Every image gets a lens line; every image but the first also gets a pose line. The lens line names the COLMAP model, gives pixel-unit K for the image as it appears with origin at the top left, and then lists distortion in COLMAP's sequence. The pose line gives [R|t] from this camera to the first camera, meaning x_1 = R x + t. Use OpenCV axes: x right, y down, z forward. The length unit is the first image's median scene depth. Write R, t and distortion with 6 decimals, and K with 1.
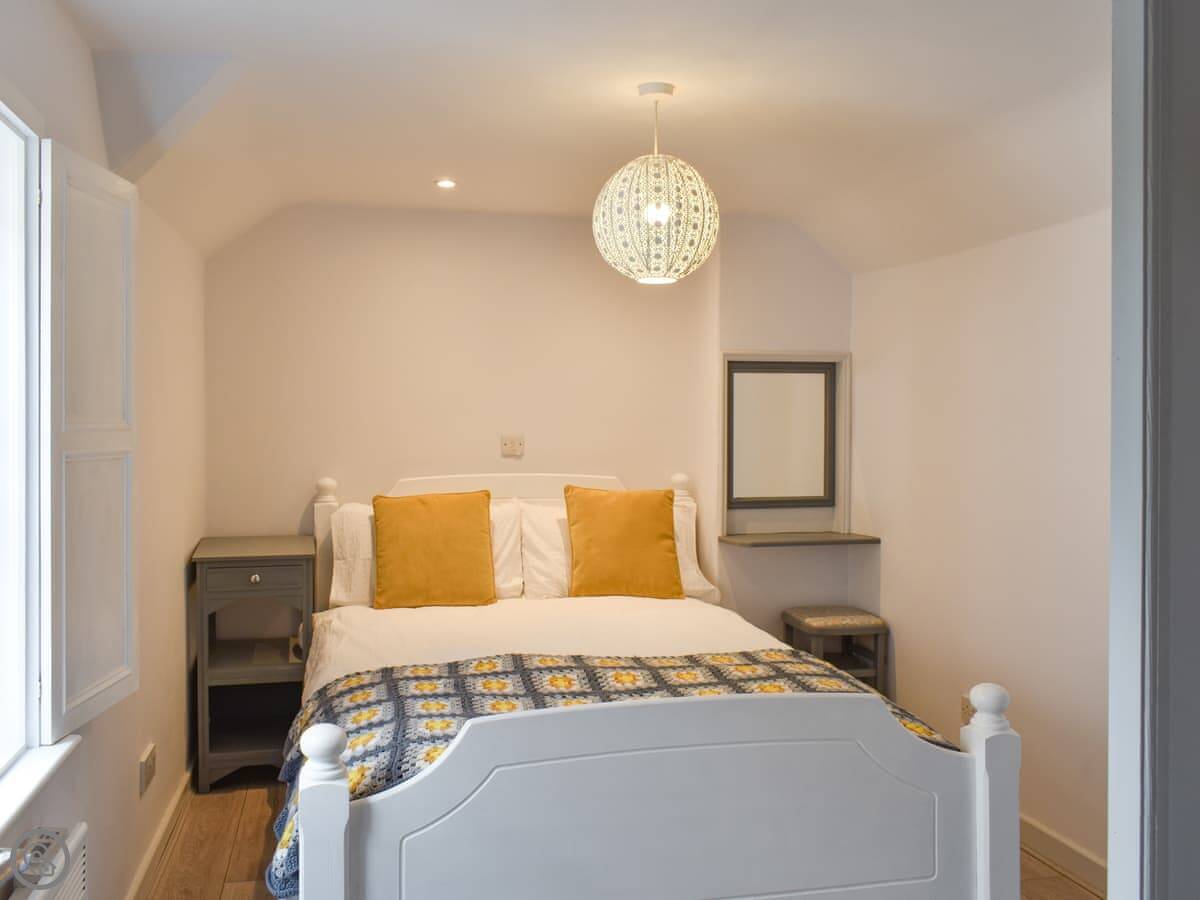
lens RADIAL K [[983.8, 0, 599.6], [0, 983.8, 436.5], [0, 0, 1]] dist [-0.025813, -0.000646]
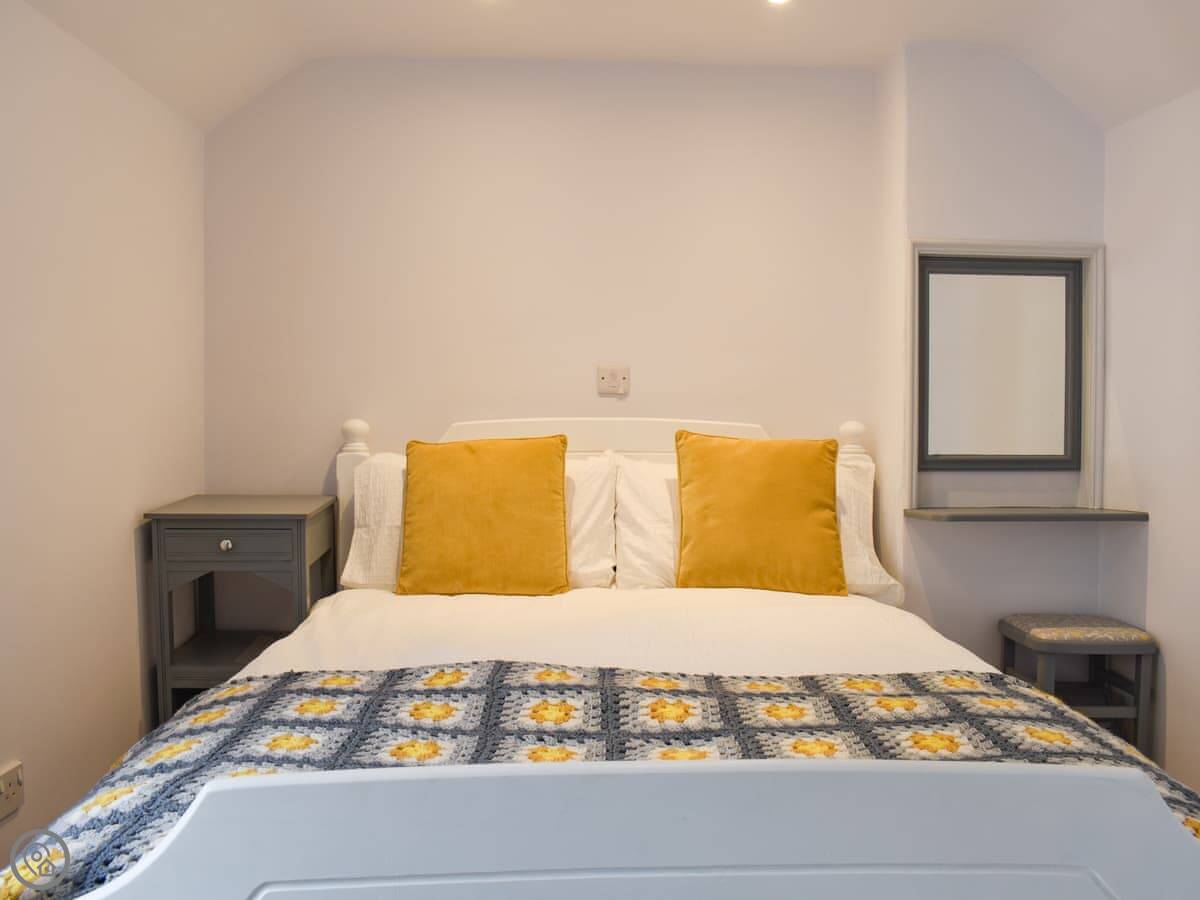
lens RADIAL K [[1097.0, 0, 600.0], [0, 1097.0, 450.0], [0, 0, 1]] dist [-0.109011, 0.000800]
pose [[0.981071, 0.004706, -0.193591, 0.064790], [-0.001635, 0.999870, 0.016022, 0.053257], [0.193641, -0.015403, 0.980952, 0.234048]]
